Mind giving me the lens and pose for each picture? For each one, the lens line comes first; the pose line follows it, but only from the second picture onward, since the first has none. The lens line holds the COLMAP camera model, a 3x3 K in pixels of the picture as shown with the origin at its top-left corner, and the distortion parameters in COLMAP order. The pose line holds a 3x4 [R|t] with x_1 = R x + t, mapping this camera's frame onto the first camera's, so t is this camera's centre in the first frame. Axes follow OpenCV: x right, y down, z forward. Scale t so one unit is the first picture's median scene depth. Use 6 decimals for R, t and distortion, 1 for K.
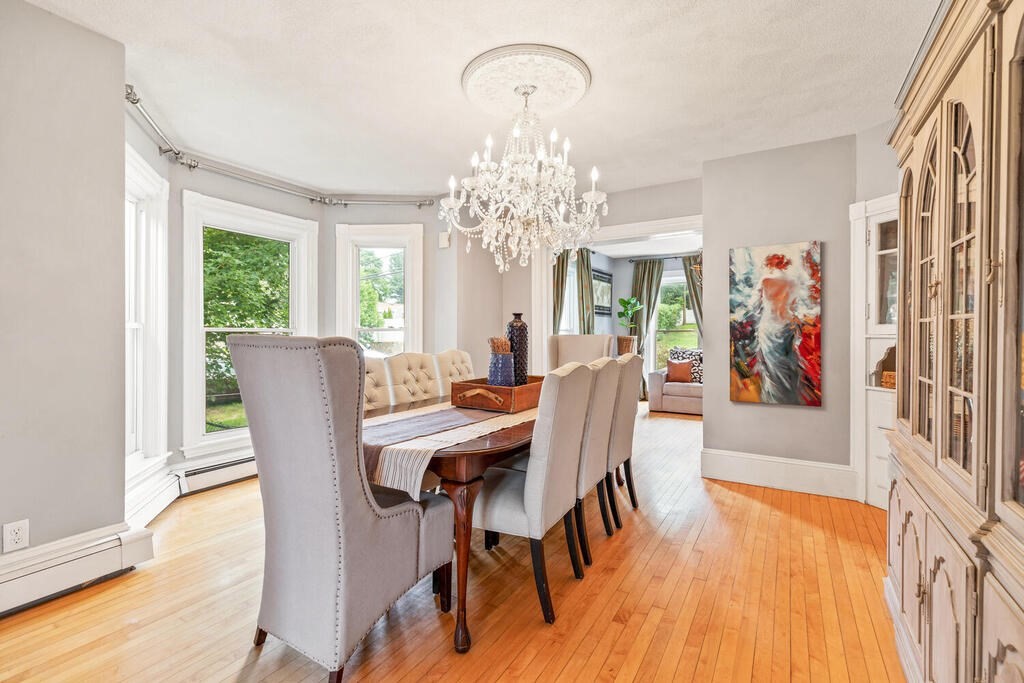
lens RADIAL K [[456.3, 0, 513.3], [0, 456.3, 336.7], [0, 0, 1]] dist [0.003324, 0.000193]
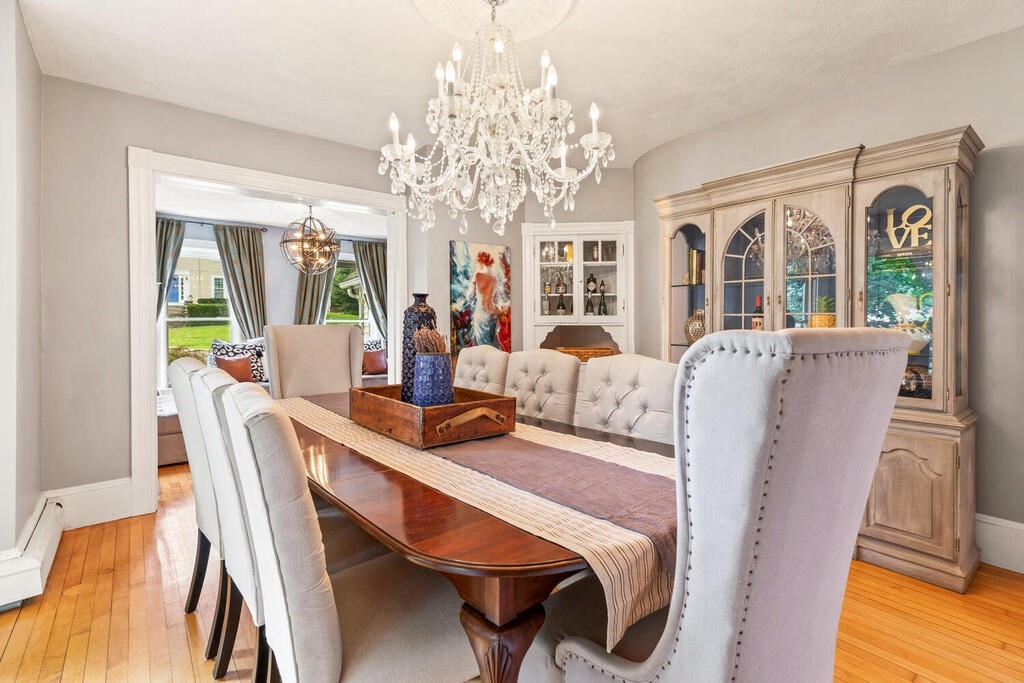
lens RADIAL K [[475.6, 0, 527.5], [0, 475.6, 331.1], [0, 0, 1]] dist [0.002620, 0.000378]
pose [[0.326604, -0.020493, 0.944939, -0.499845], [0.008979, 0.999787, 0.018579, -0.006386], [-0.945119, 0.002417, 0.326719, 0.508083]]
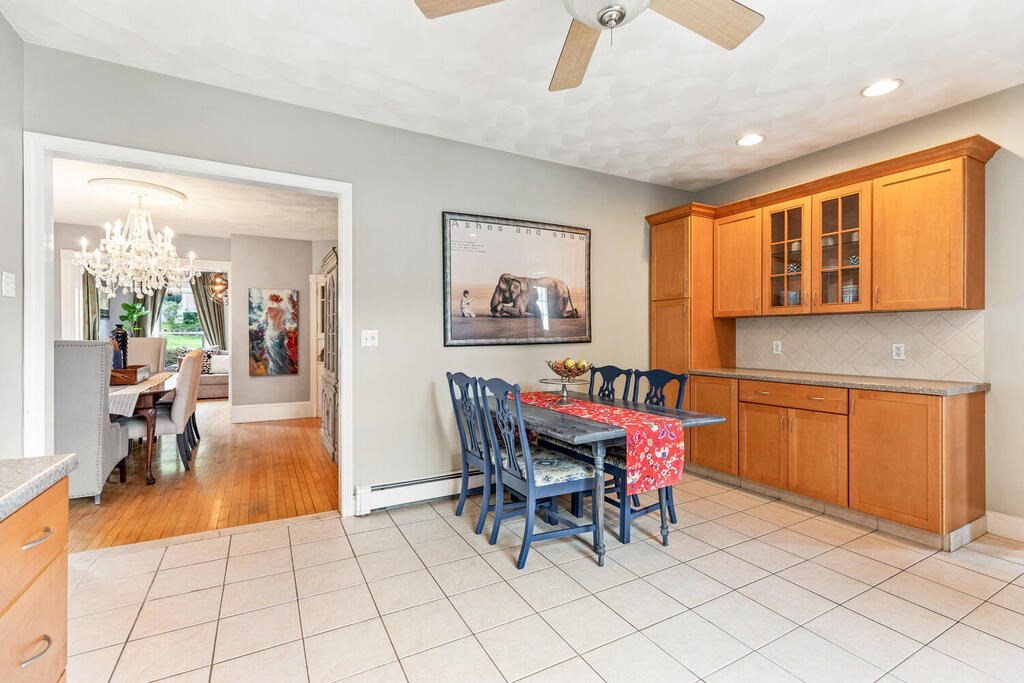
lens RADIAL K [[456.3, 0, 513.3], [0, 456.3, 336.7], [0, 0, 1]] dist [0.003324, 0.000193]
pose [[0.497828, -0.001751, 0.867274, -0.552100], [0.002262, 0.999997, 0.000721, -0.007020], [-0.867273, 0.001603, 0.497831, -0.764143]]
